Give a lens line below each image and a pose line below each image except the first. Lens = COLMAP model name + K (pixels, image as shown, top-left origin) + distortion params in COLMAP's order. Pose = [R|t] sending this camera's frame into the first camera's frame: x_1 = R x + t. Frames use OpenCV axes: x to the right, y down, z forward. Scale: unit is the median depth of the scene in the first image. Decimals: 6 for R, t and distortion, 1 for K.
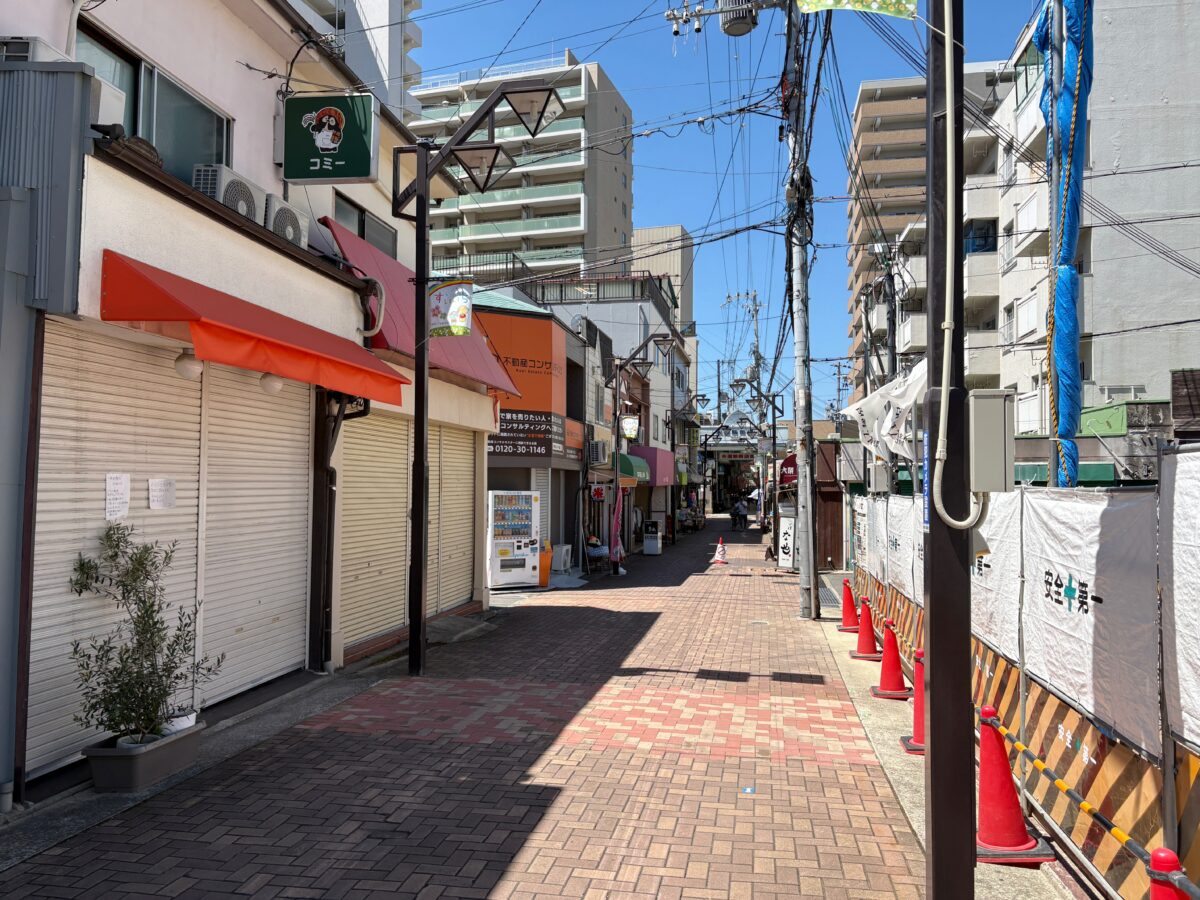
lens RADIAL K [[924.9, 0, 600.0], [0, 924.9, 450.0], [0, 0, 1]] dist [0.054623, -0.062309]
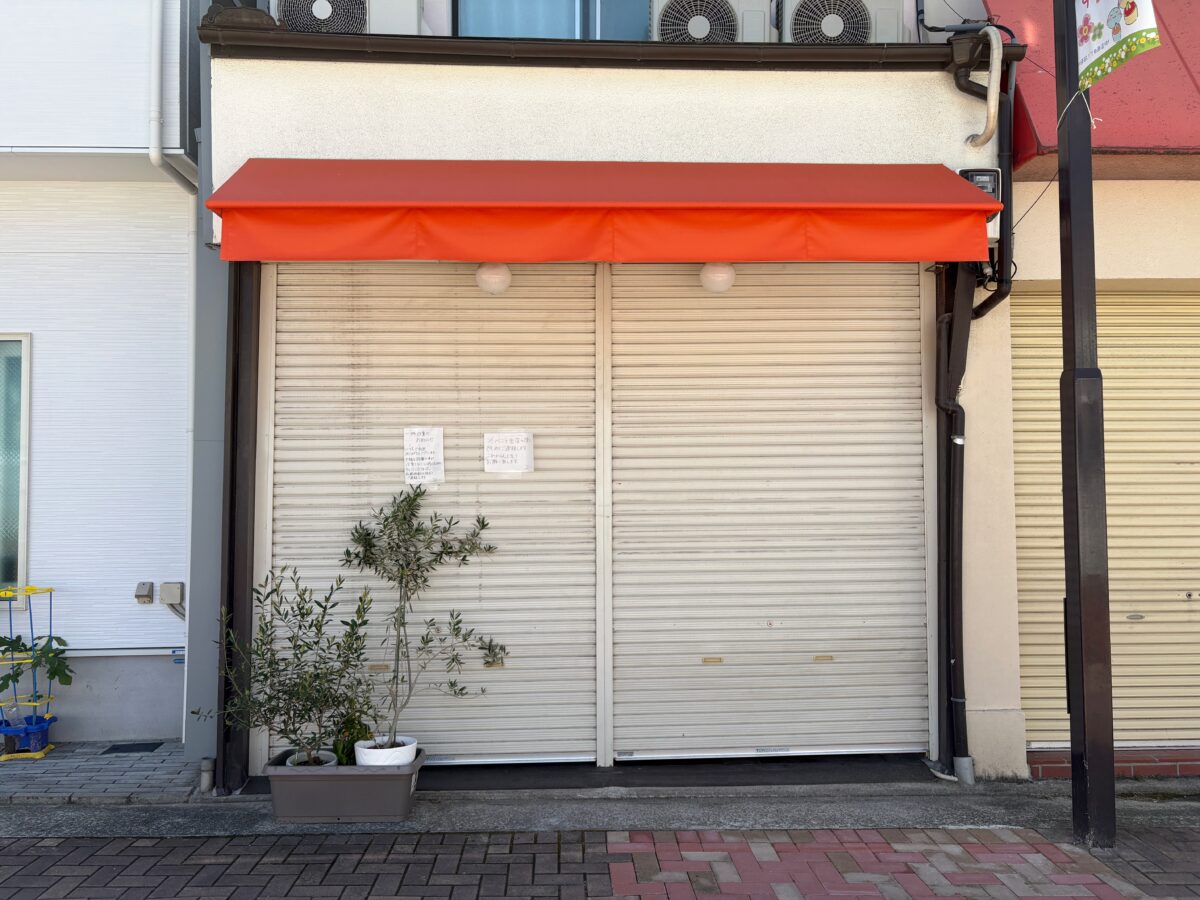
lens RADIAL K [[924.9, 0, 600.0], [0, 924.9, 450.0], [0, 0, 1]] dist [0.054623, -0.062309]
pose [[0.196173, -0.050892, -0.979248, 0.303316], [0.046111, 0.998026, -0.042631, 0.086120], [0.979484, -0.036791, 0.198133, 0.989685]]
